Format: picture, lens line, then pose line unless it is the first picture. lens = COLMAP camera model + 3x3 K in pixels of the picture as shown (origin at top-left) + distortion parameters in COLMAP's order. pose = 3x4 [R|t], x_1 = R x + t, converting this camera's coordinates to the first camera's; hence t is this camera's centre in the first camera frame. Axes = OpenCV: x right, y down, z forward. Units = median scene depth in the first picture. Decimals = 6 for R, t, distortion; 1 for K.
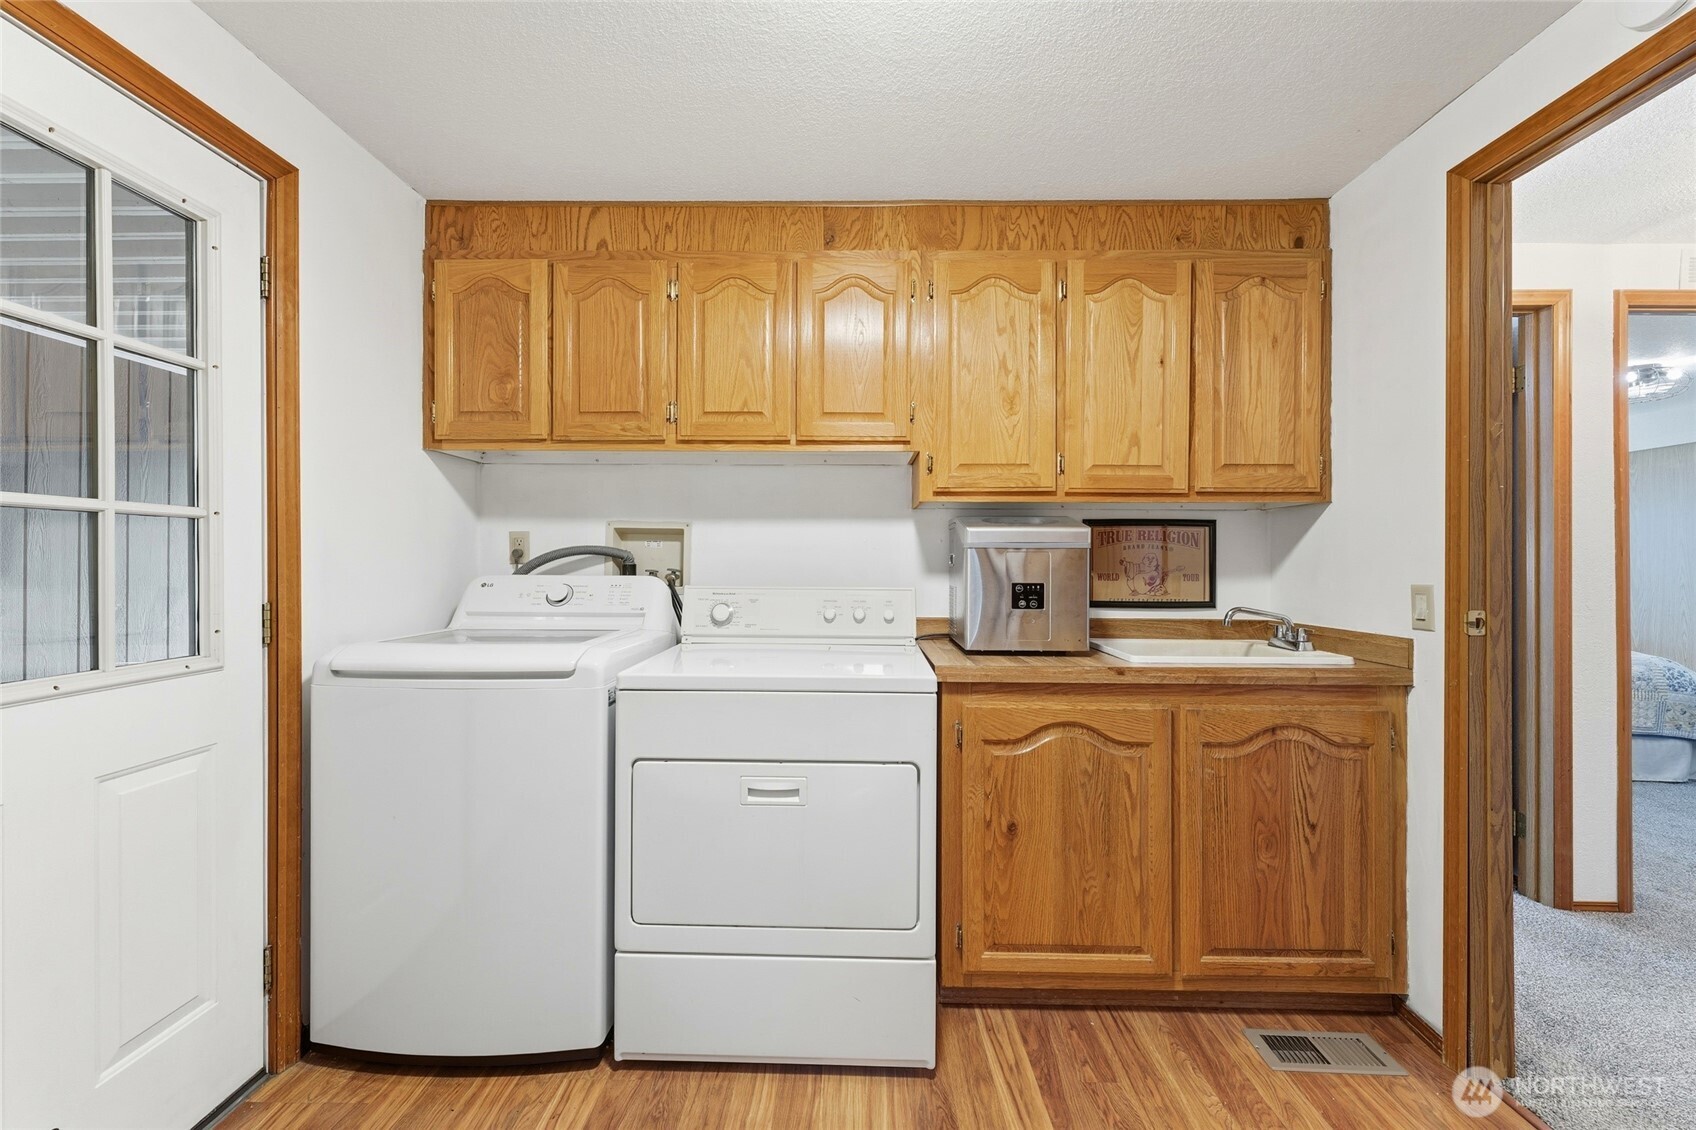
lens RADIAL K [[671.7, 0, 846.4], [0, 671.7, 563.3], [0, 0, 1]] dist [0.003919, -0.000276]
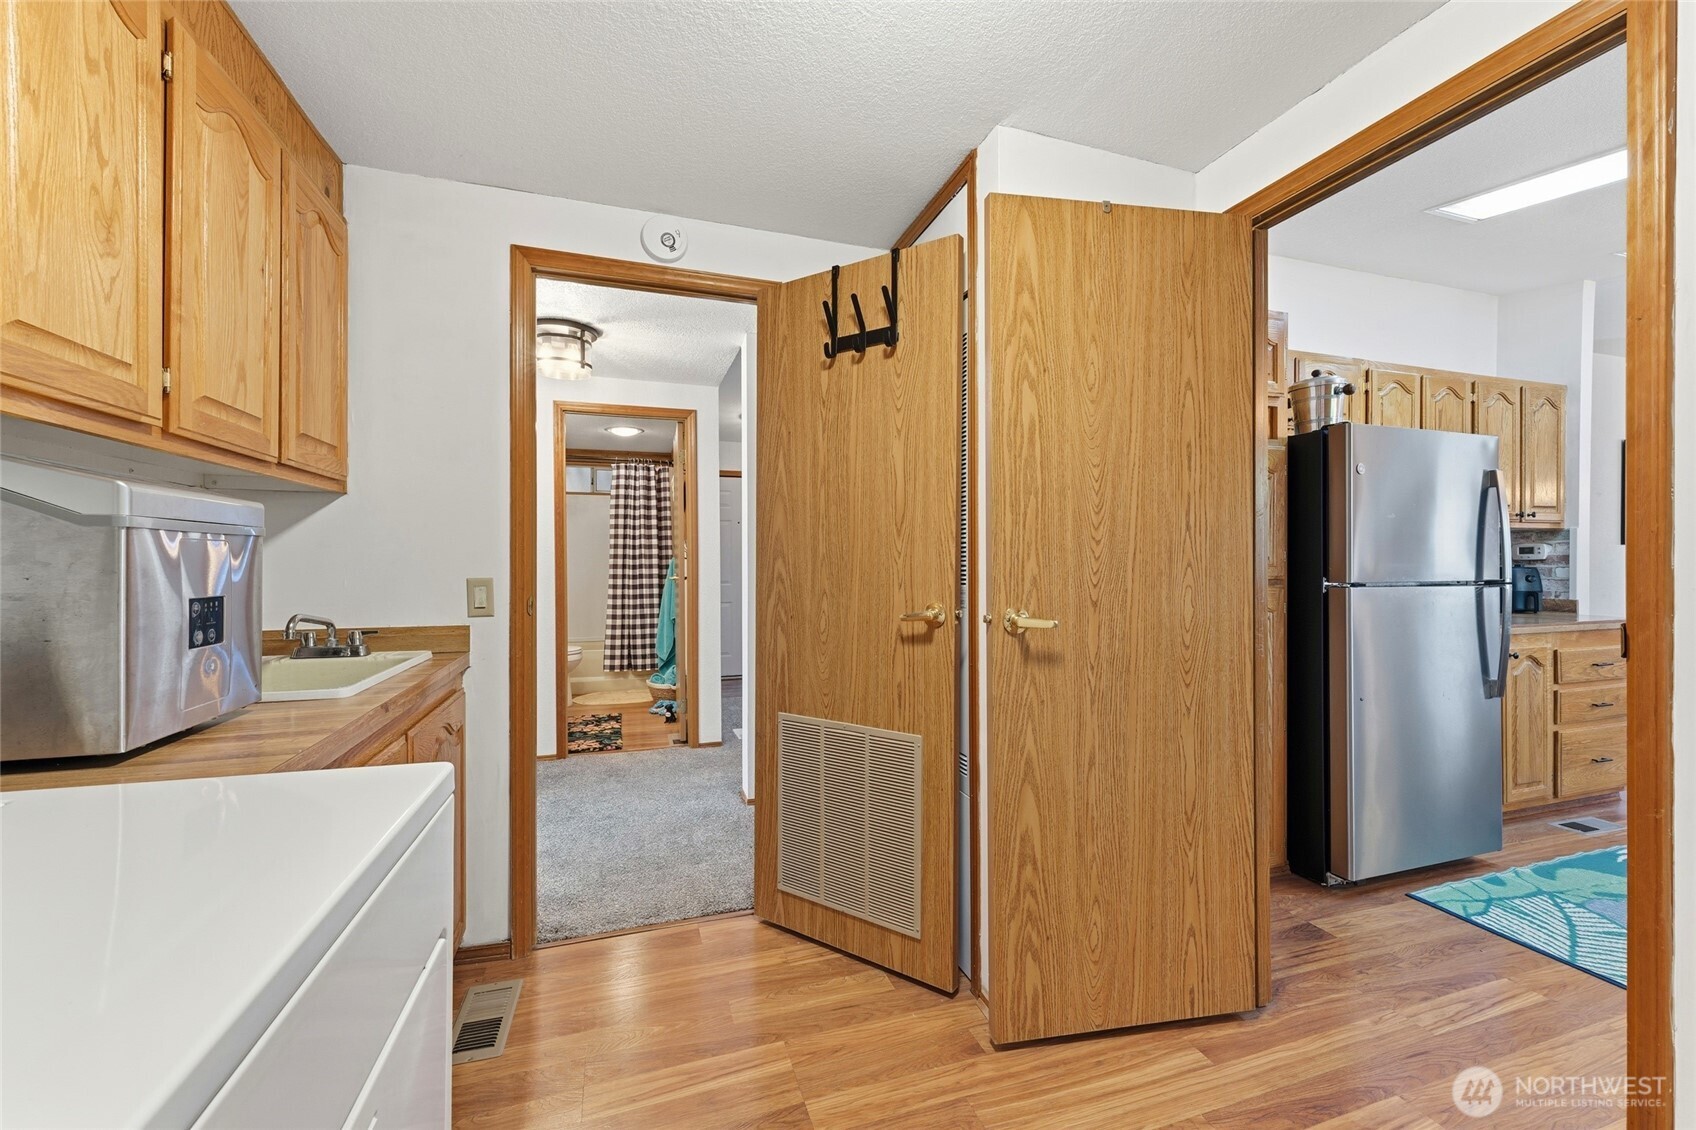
lens RADIAL K [[671.7, 0, 852.6], [0, 671.7, 564.0], [0, 0, 1]] dist [0.003919, -0.000276]
pose [[-0.332533, -0.009729, 0.943042, -0.465217], [-0.006523, 0.999947, 0.008016, -0.006222], [-0.943069, -0.003485, -0.332579, 0.778310]]
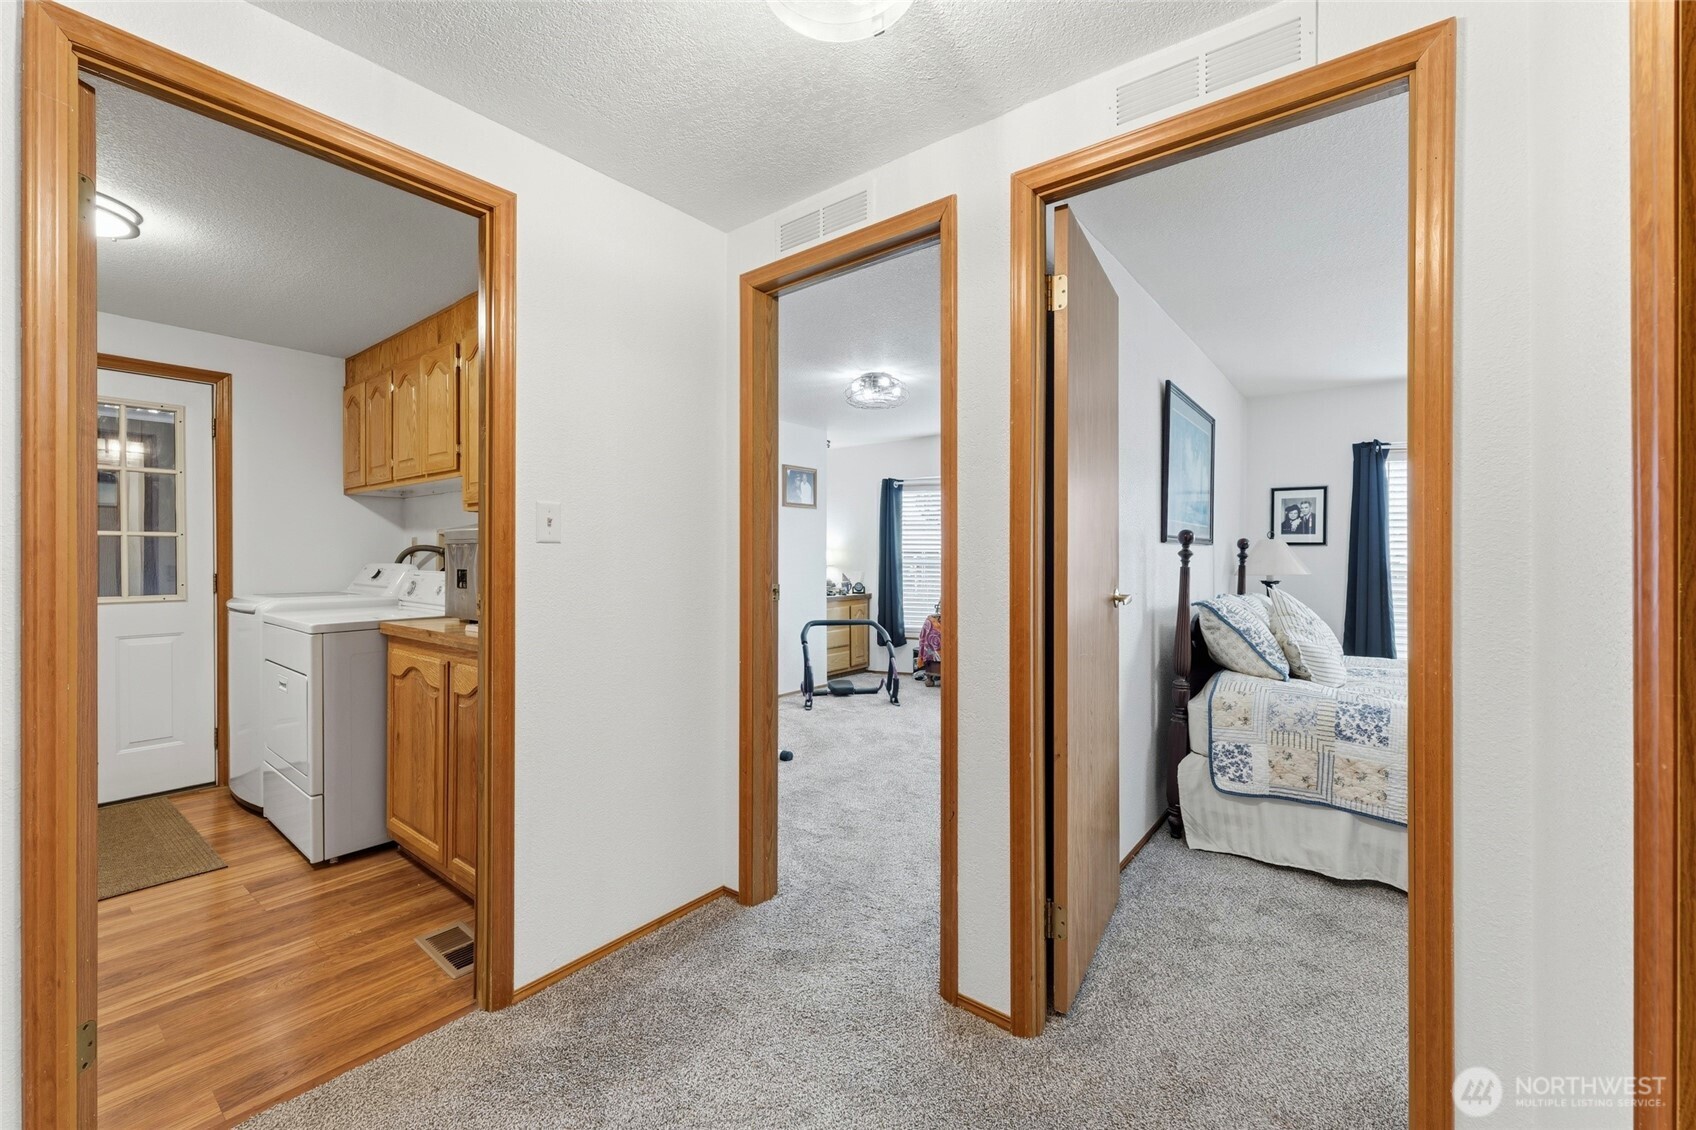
lens RADIAL K [[671.7, 0, 853.0], [0, 671.7, 558.9], [0, 0, 1]] dist [0.003919, -0.000276]
pose [[0.802849, 0.001032, -0.596182, 1.946030], [0.001191, 0.999994, 0.003334, 0.004862], [0.596181, -0.003387, 0.802843, 0.423674]]
